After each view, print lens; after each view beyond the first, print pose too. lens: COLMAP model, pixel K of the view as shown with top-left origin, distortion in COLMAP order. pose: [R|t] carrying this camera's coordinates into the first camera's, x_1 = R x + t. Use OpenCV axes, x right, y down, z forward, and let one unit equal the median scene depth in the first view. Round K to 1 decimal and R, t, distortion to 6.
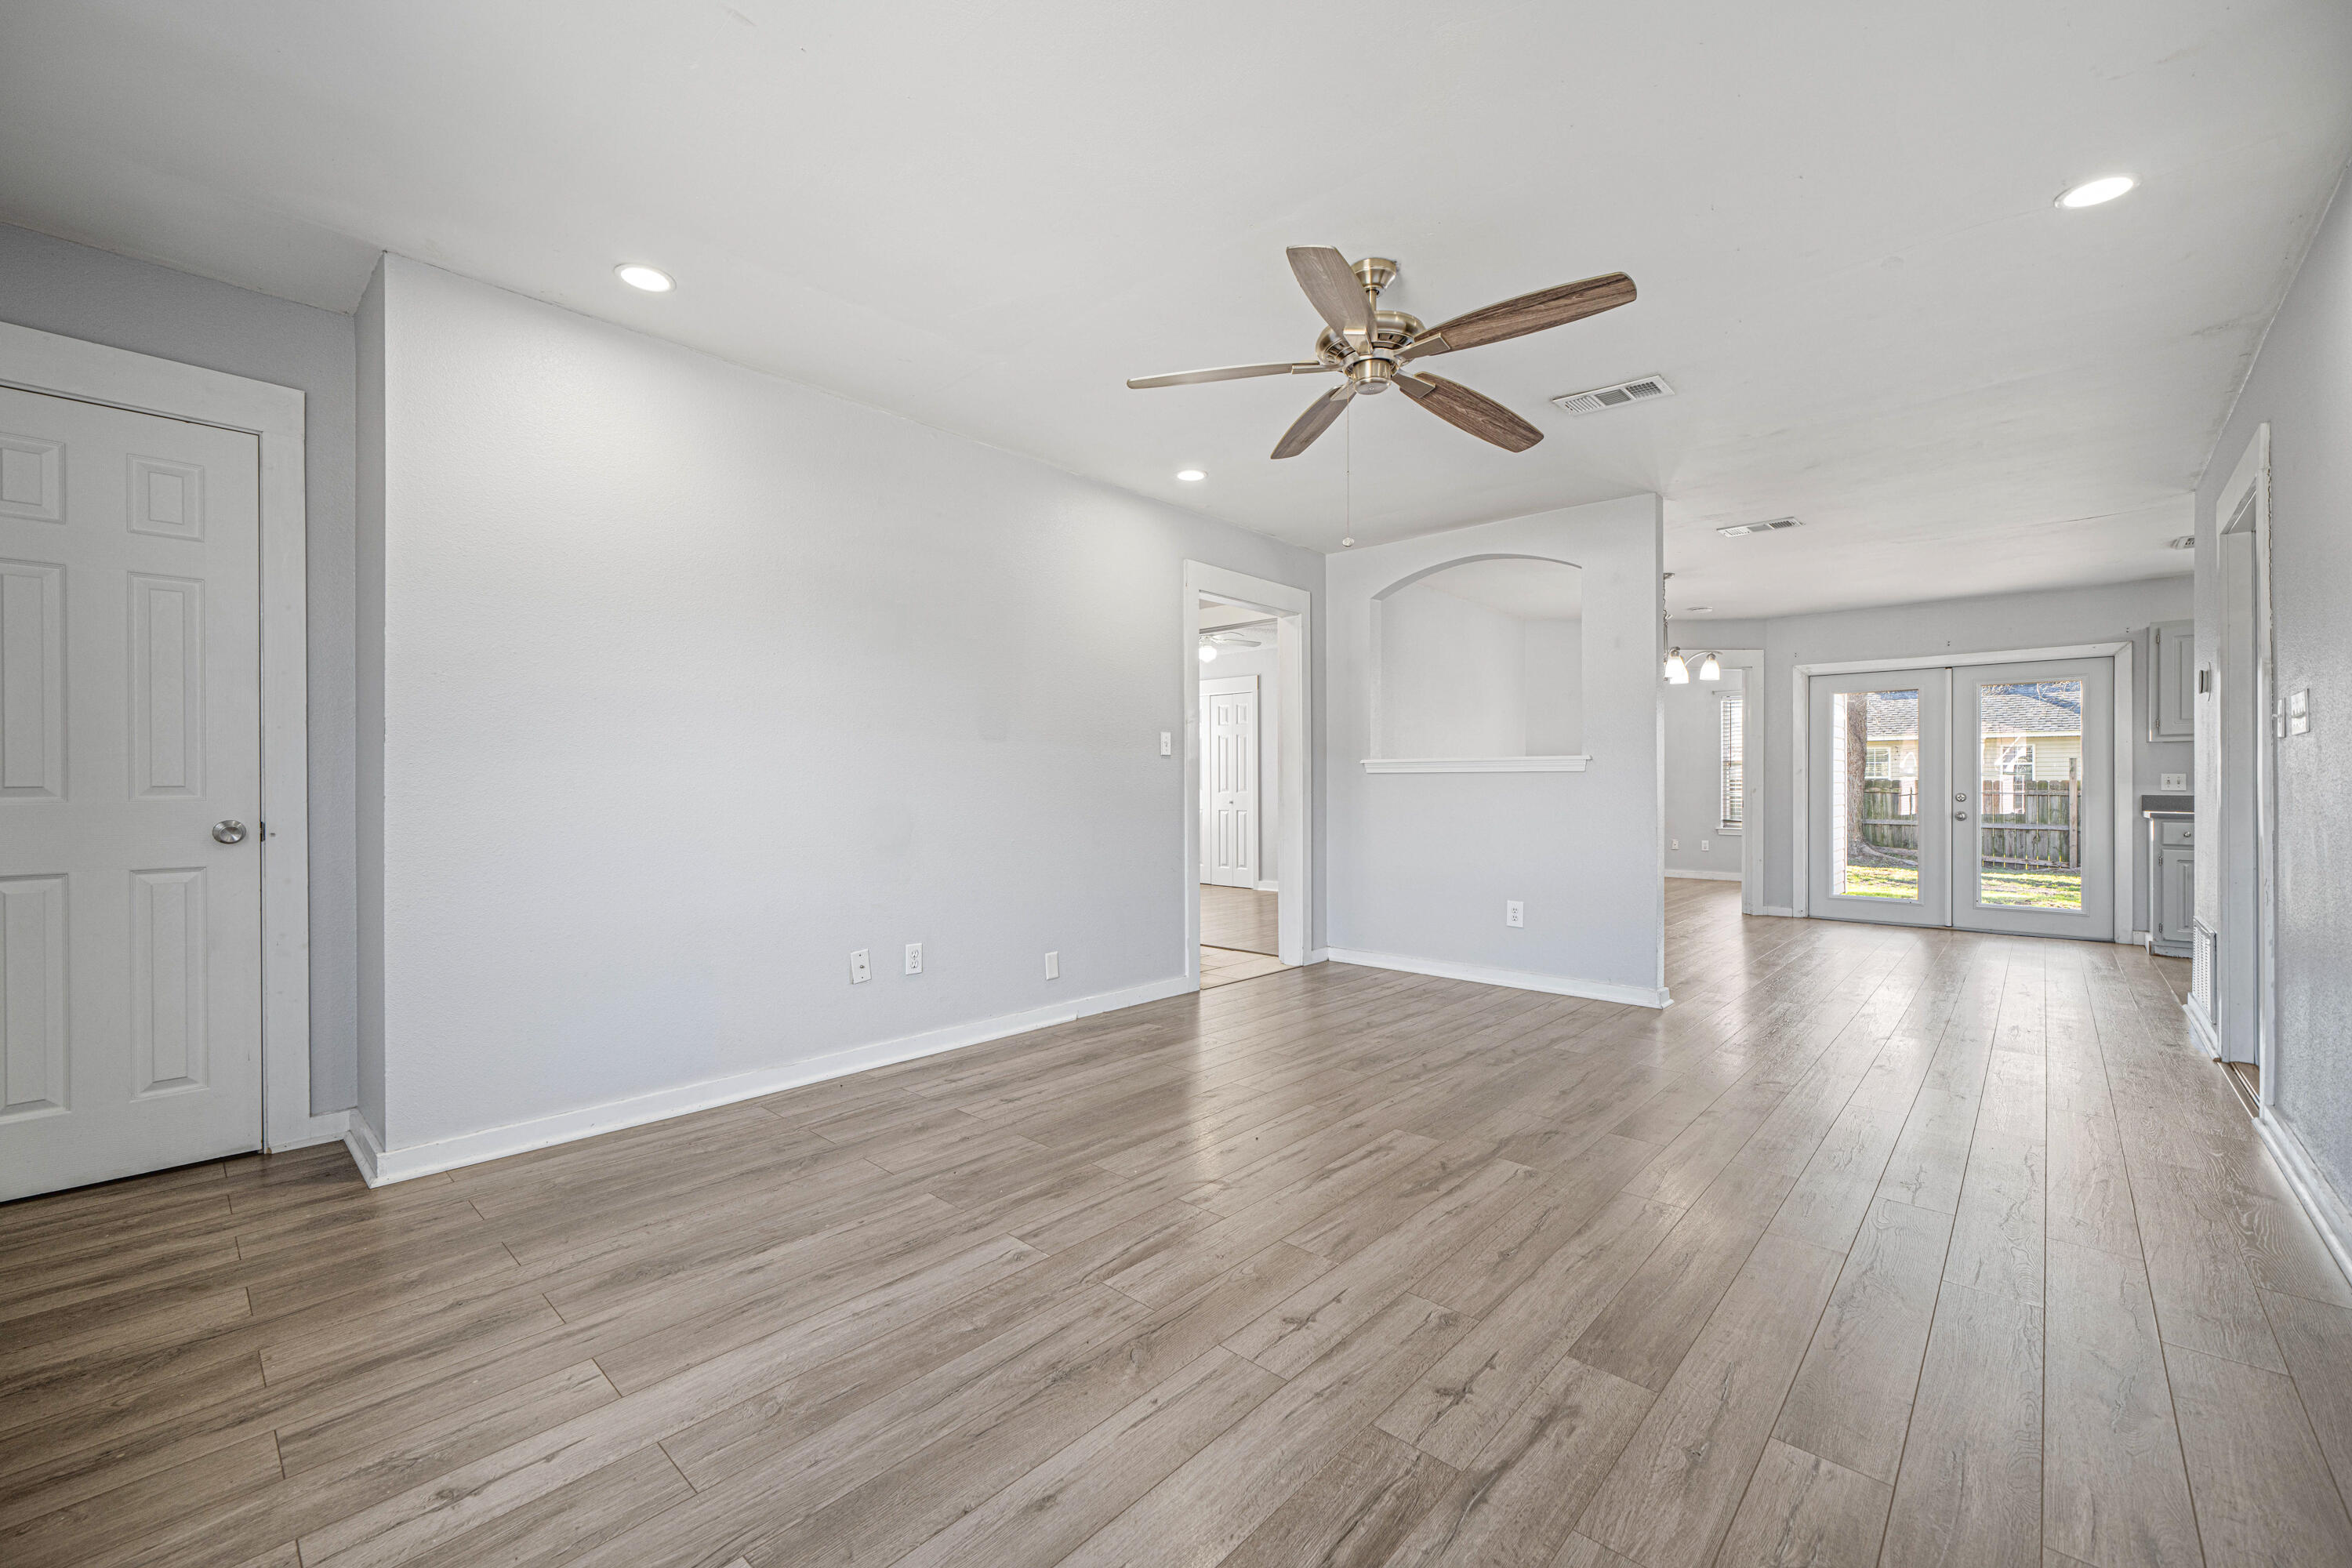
lens RADIAL K [[944.6, 0, 1165.2], [0, 944.6, 796.3], [0, 0, 1]] dist [-0.001955, -0.000139]
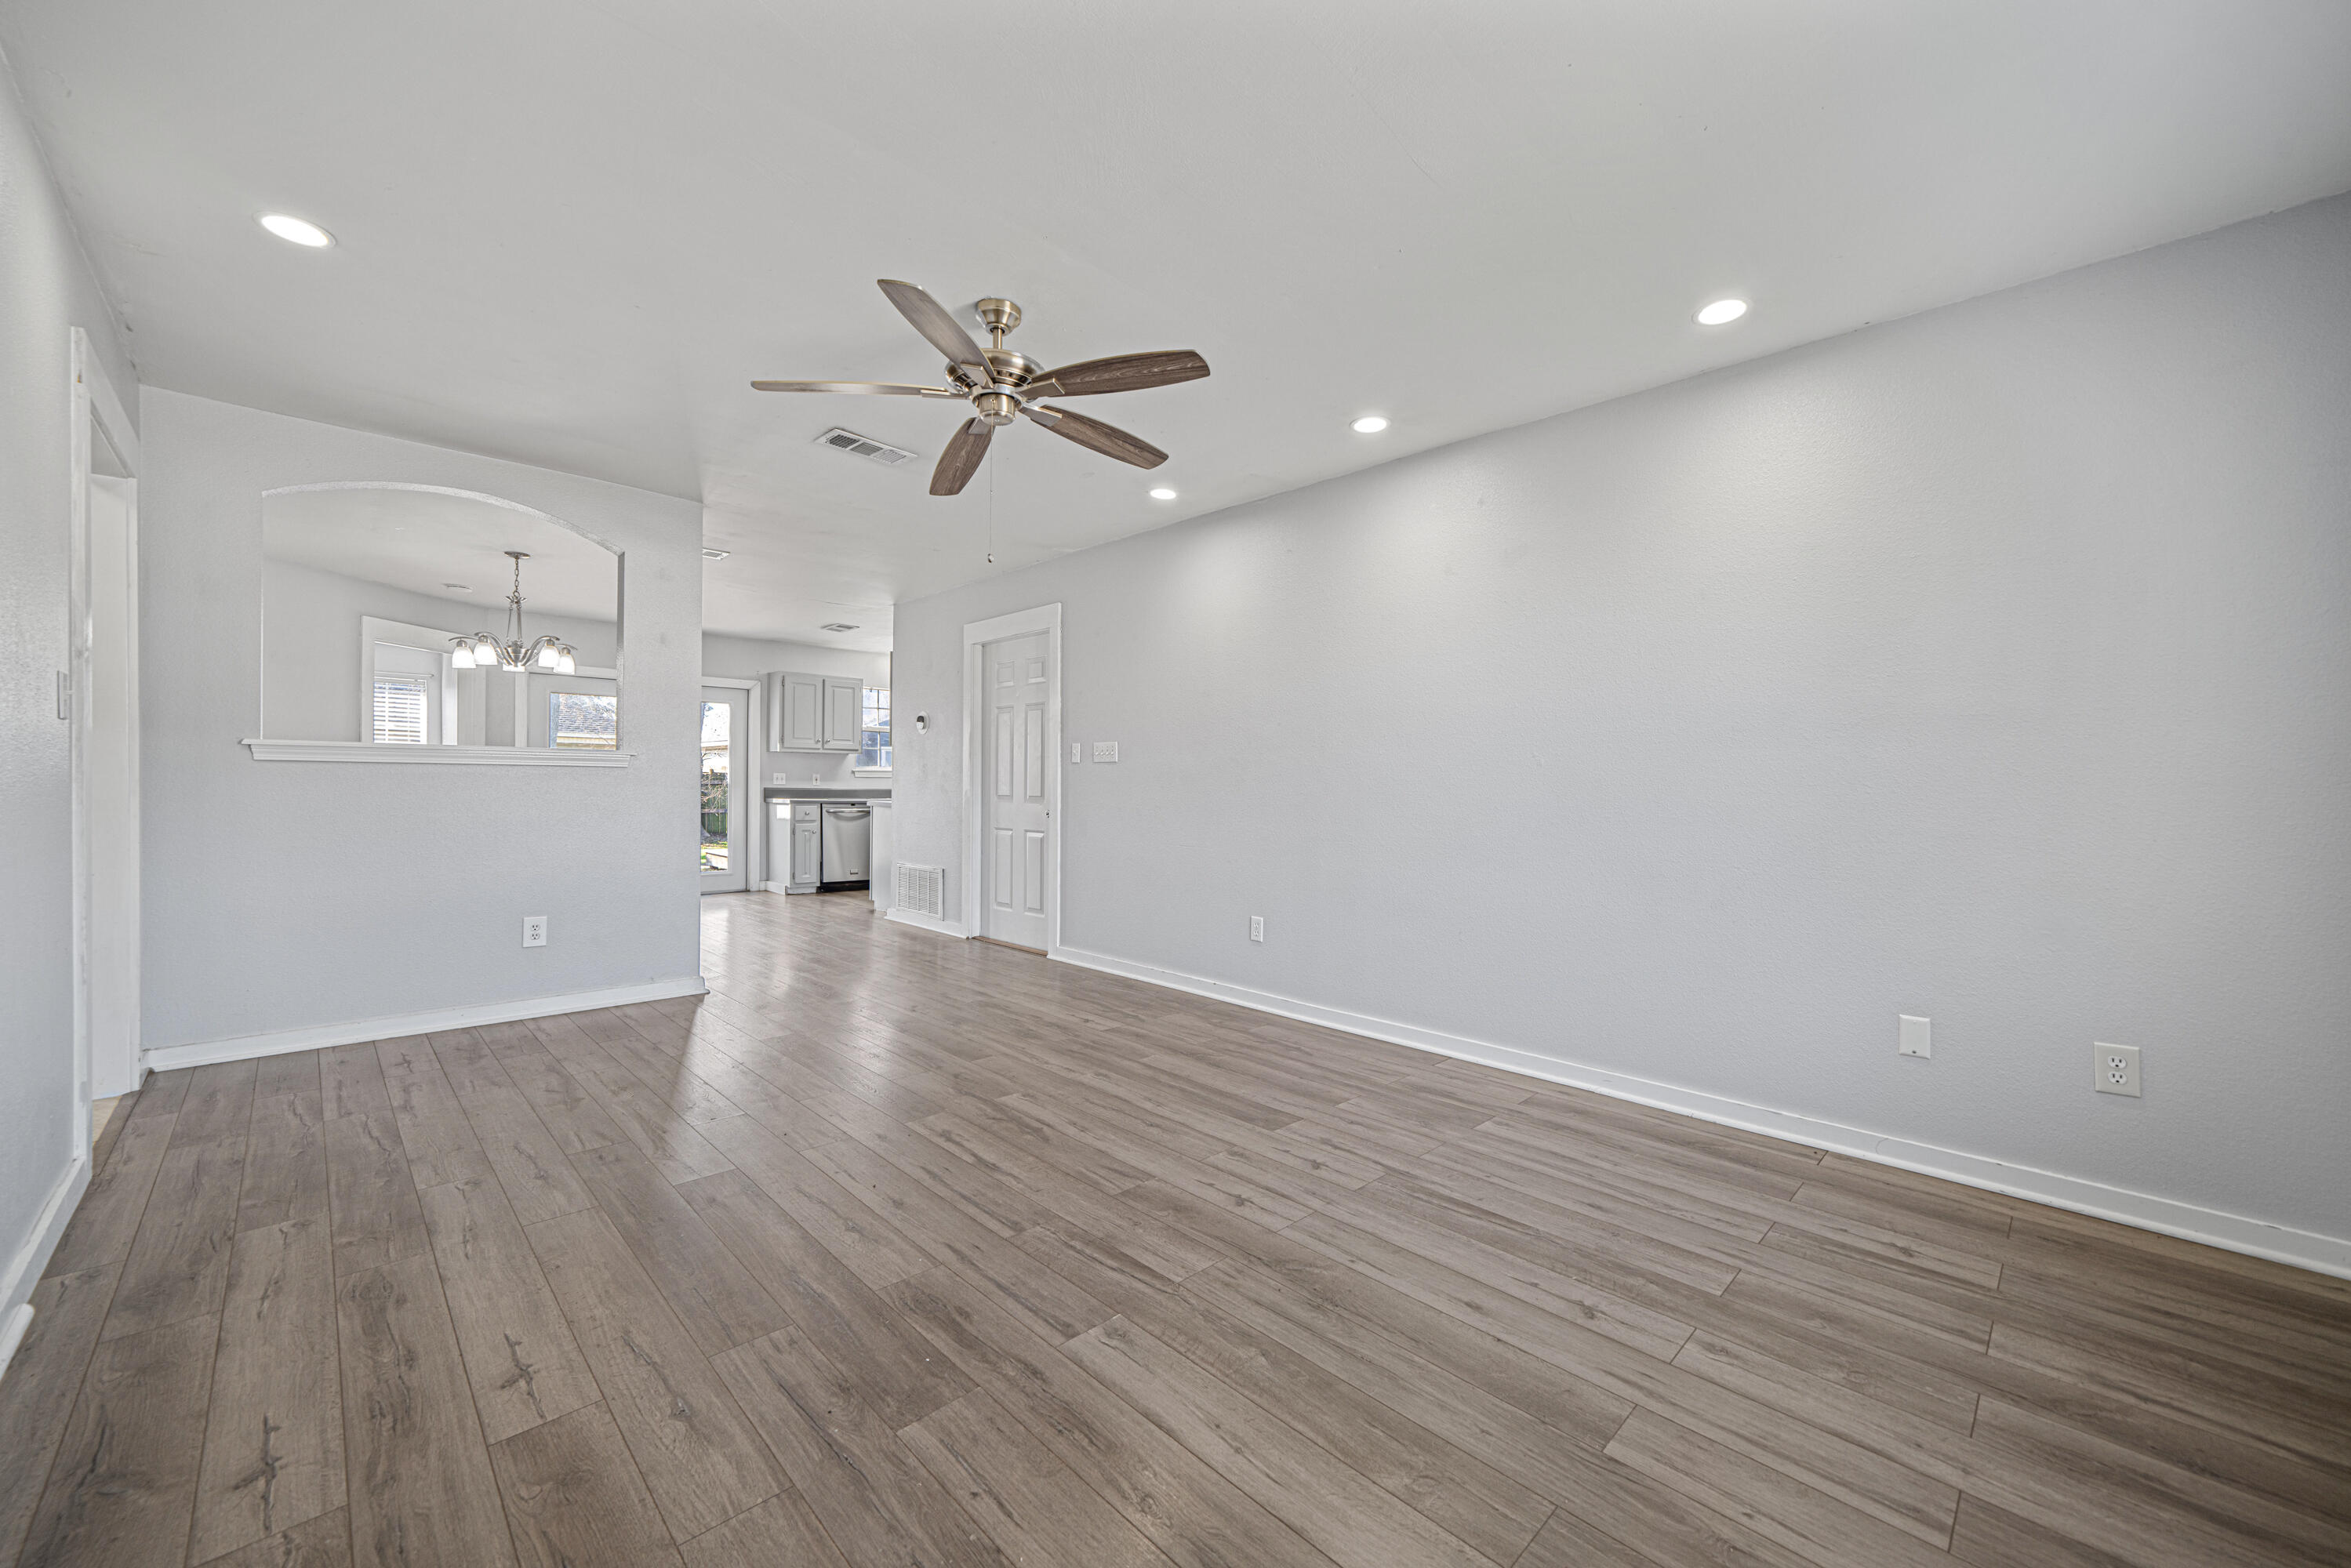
lens RADIAL K [[909.4, 0, 1175.5], [0, 909.4, 784.0], [0, 0, 1]] dist [-0.000939, -0.000081]
pose [[0.048471, 0.000338, 0.998825, -0.758154], [0.000751, 1.000000, -0.000375, -0.013362], [-0.998824, 0.000769, 0.048471, 0.696803]]
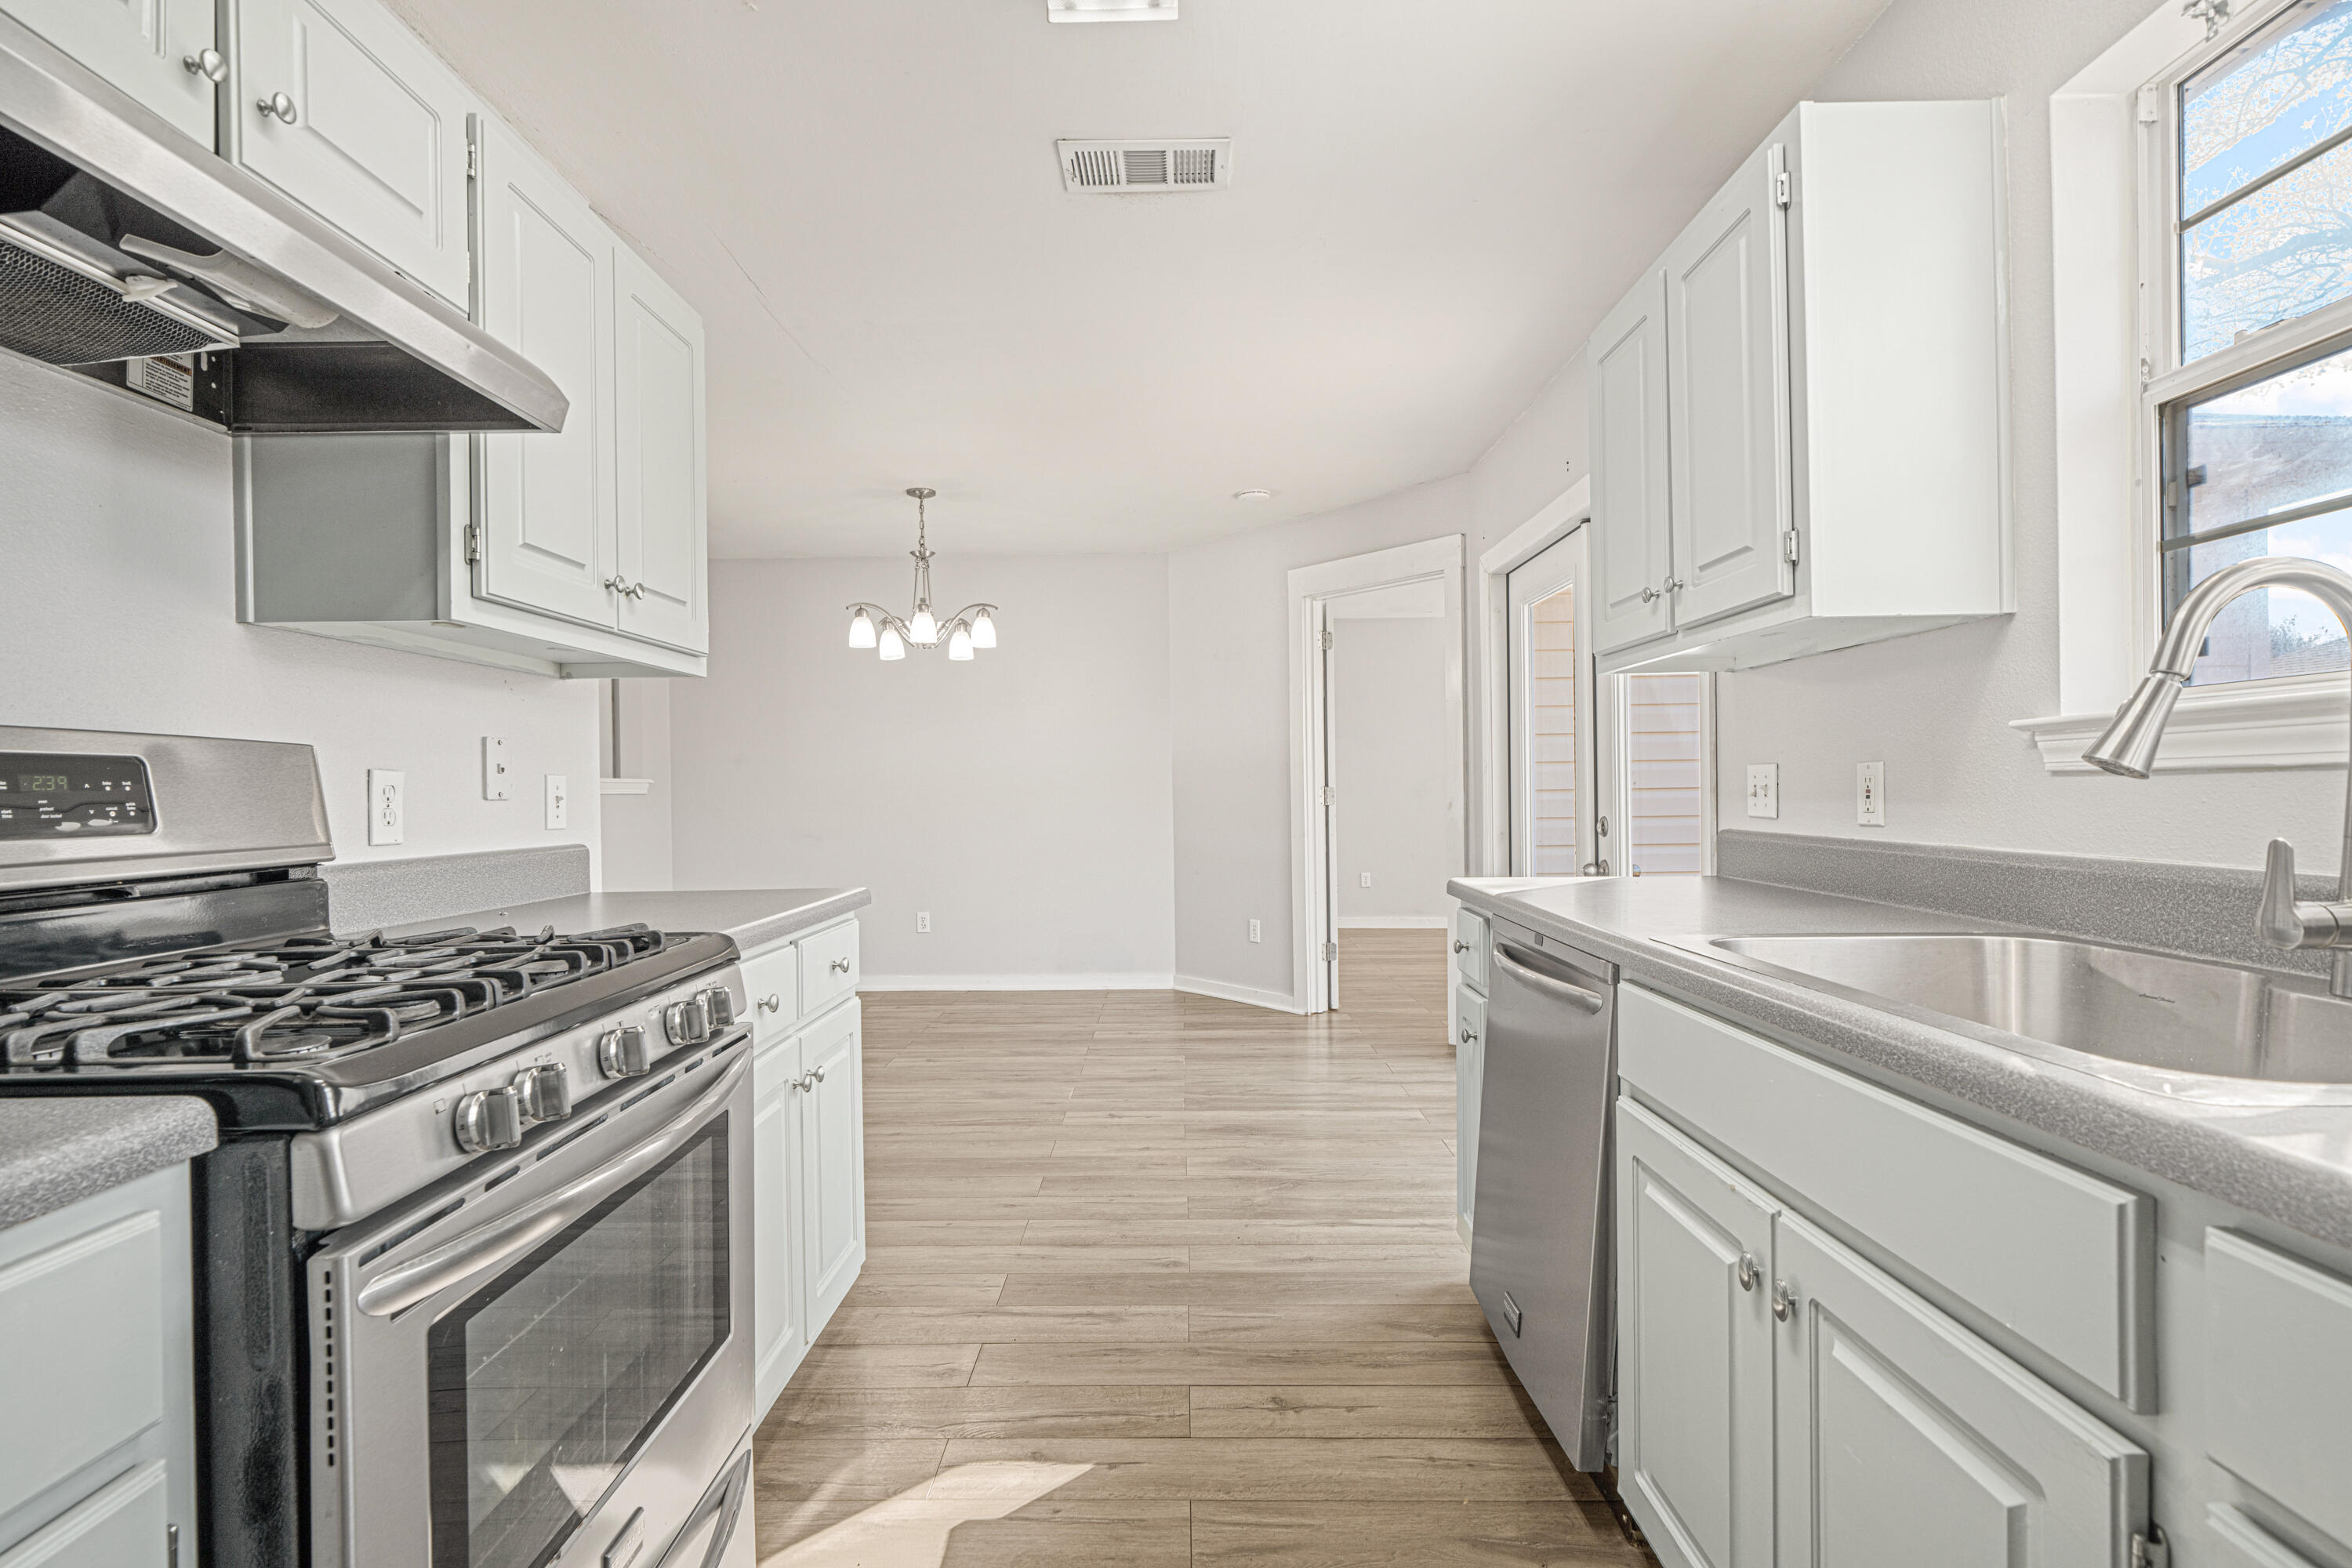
lens RADIAL K [[1074.8, 0, 1176.0], [0, 1074.8, 784.0], [0, 0, 1]] dist [-0.000299, -0.000028]
pose [[0.682696, -0.019126, -0.730452, 2.733463], [0.008210, 0.999795, -0.018505, -0.027942], [0.730656, 0.006636, 0.682713, 1.363018]]
